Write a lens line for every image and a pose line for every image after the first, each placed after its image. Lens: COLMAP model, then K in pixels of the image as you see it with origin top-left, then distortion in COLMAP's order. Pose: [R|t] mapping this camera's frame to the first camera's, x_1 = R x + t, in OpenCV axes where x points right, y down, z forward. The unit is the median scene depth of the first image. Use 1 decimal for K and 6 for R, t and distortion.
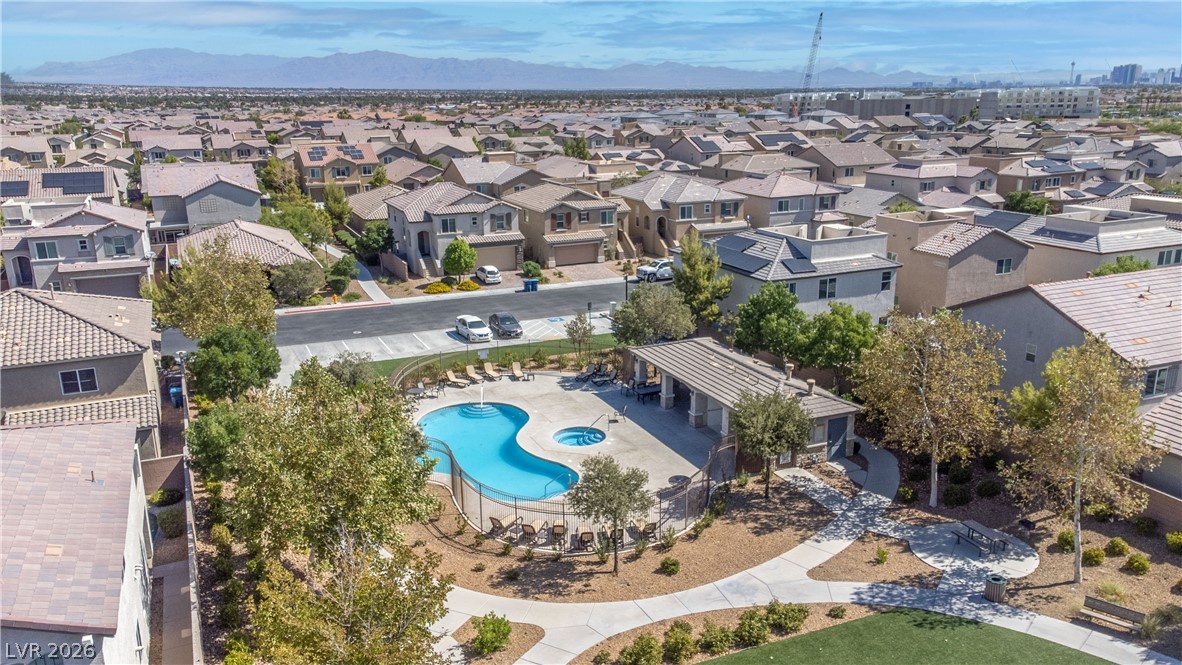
lens RADIAL K [[911.4, 0, 591.0], [0, 911.4, 332.5], [0, 0, 1]] dist [0.001997, 0.090176]
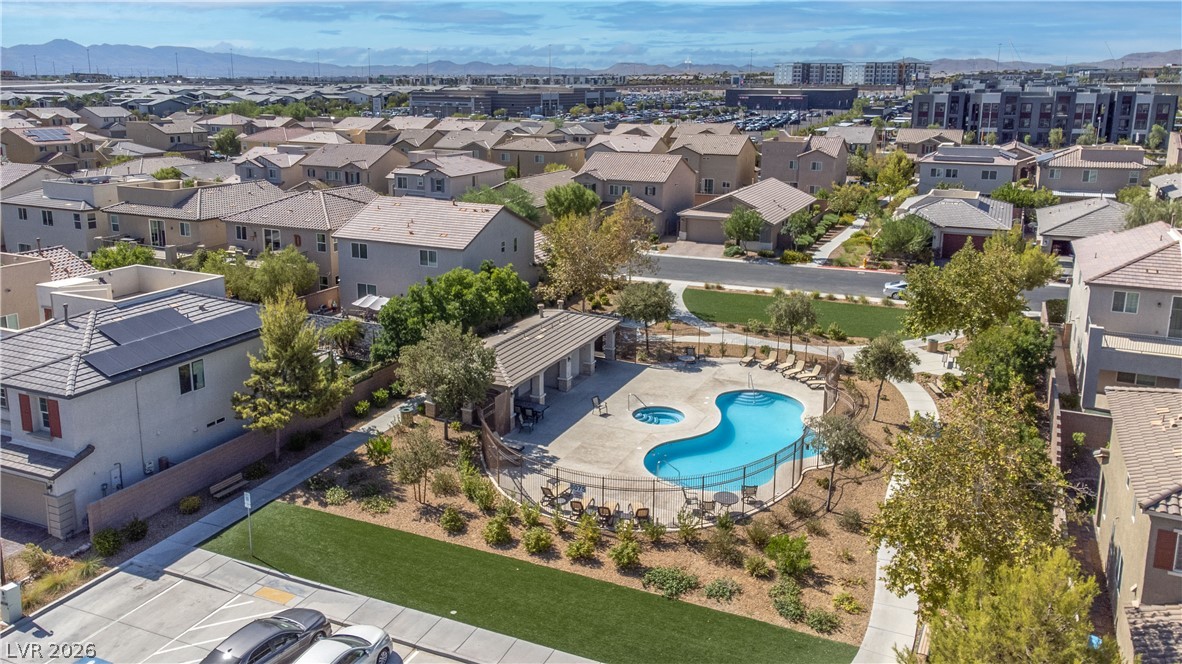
lens RADIAL K [[911.4, 0, 591.0], [0, 911.4, 332.0], [0, 0, 1]] dist [0.001997, 0.090176]
pose [[-0.674805, -0.190059, 0.713103, -0.570519], [0.189422, 0.889293, 0.416266, -0.346340], [-0.713273, 0.415976, -0.564098, 1.347261]]
